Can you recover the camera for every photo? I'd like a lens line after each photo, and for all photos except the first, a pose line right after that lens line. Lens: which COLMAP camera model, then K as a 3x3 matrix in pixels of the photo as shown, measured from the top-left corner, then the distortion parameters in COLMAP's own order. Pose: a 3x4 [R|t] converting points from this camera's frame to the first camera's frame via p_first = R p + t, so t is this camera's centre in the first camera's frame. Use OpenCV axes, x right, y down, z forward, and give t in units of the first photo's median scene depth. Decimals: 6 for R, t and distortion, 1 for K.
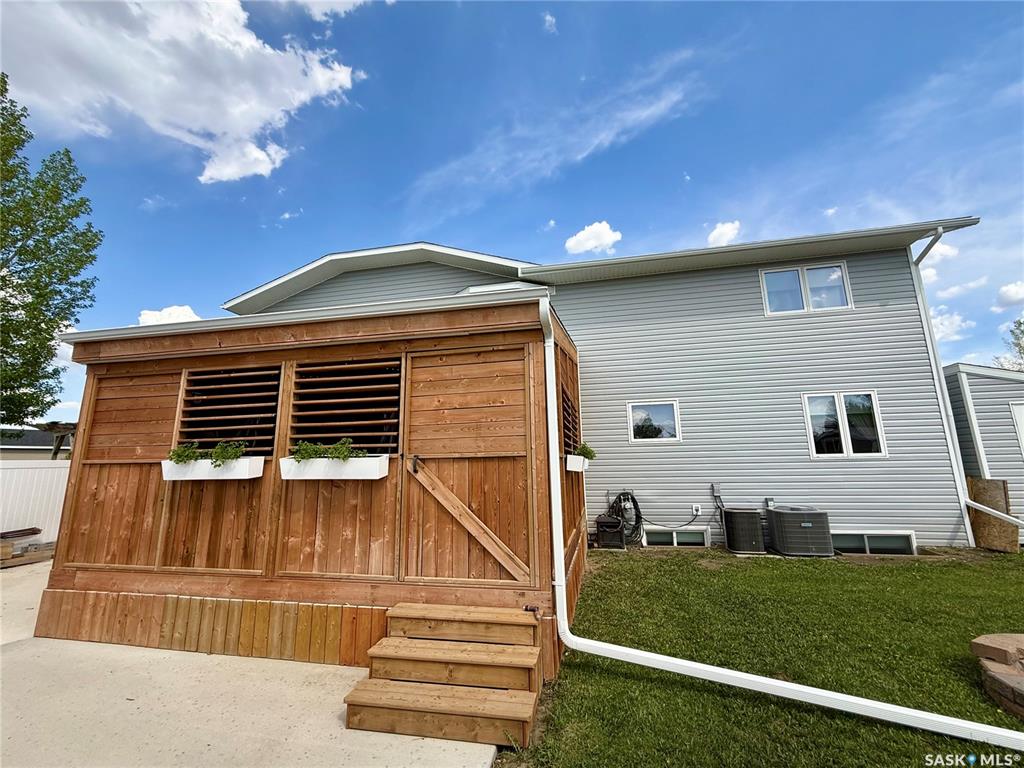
lens RADIAL K [[415.9, 0, 512.0], [0, 415.9, 384.0], [0, 0, 1]] dist [0.002285, 0.000921]
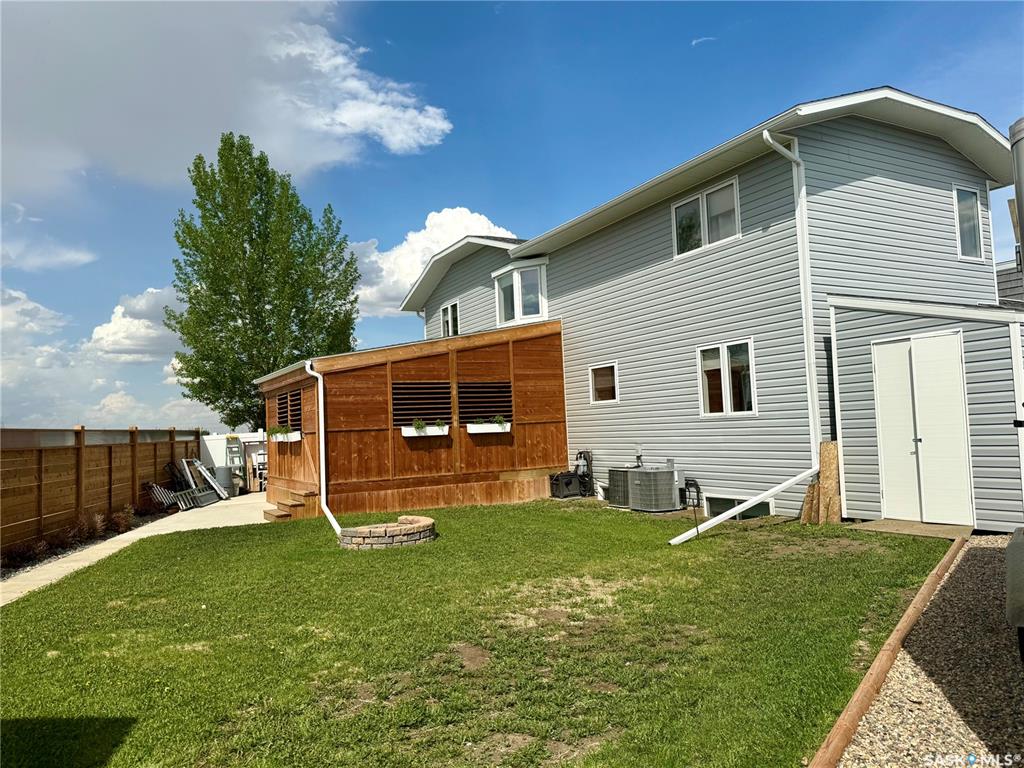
lens RADIAL K [[733.9, 0, 512.0], [0, 733.9, 384.0], [0, 0, 1]] dist [0.100953, -0.000661]
pose [[0.646662, -0.057175, -0.760630, 2.120471], [0.174928, 0.981726, 0.074923, -0.113258], [0.742447, -0.181505, 0.644847, -0.438461]]
